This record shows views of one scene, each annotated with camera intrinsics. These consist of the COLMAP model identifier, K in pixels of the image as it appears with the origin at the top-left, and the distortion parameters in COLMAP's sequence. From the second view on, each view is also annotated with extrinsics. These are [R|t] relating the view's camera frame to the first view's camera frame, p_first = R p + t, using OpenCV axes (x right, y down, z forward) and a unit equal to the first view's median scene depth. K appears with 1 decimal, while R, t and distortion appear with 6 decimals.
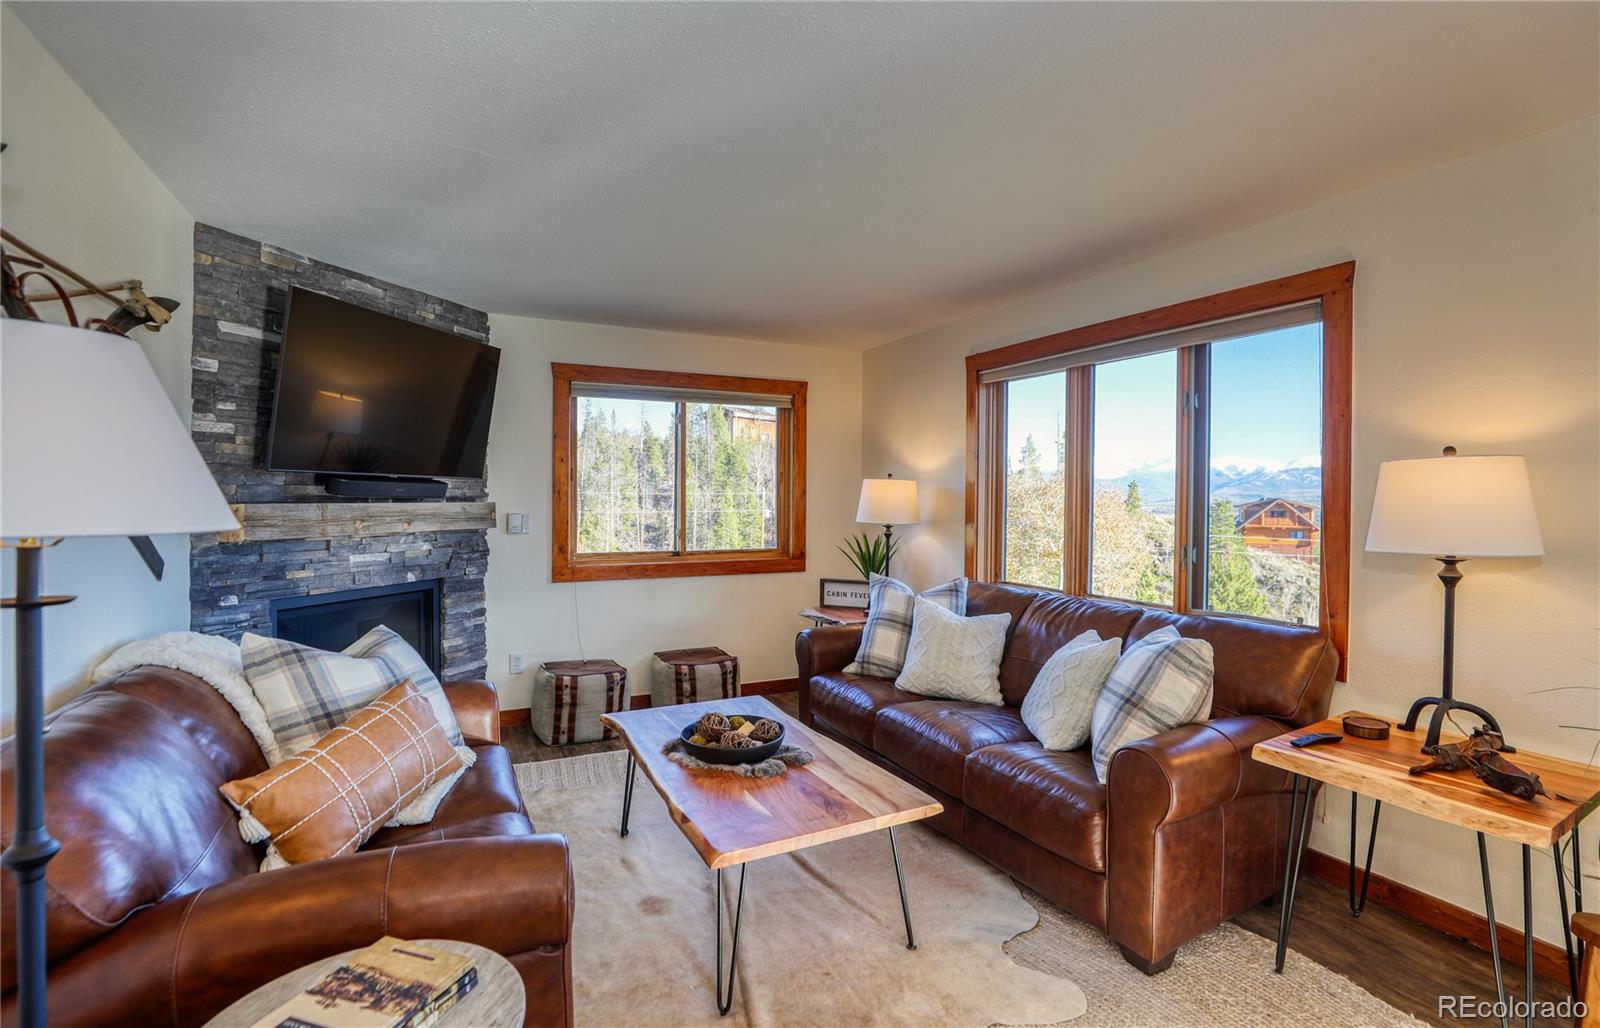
lens RADIAL K [[766.5, 0, 788.7], [0, 766.5, 515.8], [0, 0, 1]] dist [-0.034420, 0.004356]
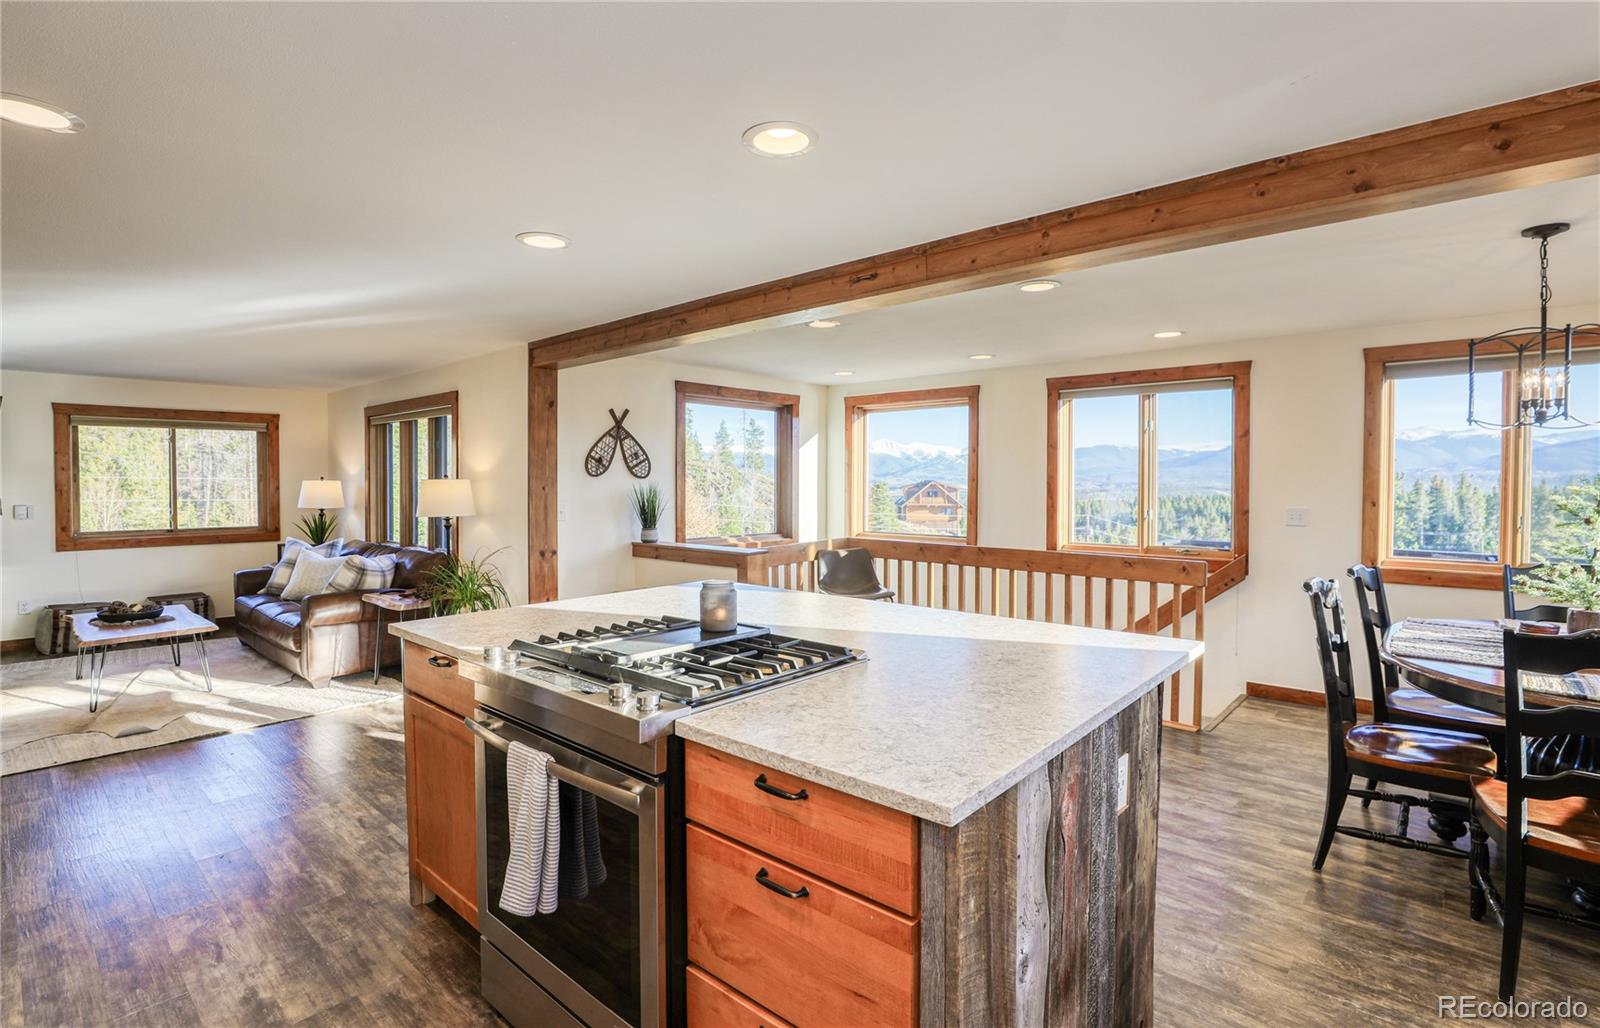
lens RADIAL K [[766.5, 0, 810.0], [0, 766.5, 497.1], [0, 0, 1]] dist [-0.034420, 0.004356]
pose [[0.924370, -0.009307, 0.381384, 0.422512], [0.009652, 0.999953, 0.001010, -0.004499], [-0.381375, 0.002747, 0.924416, -0.763271]]
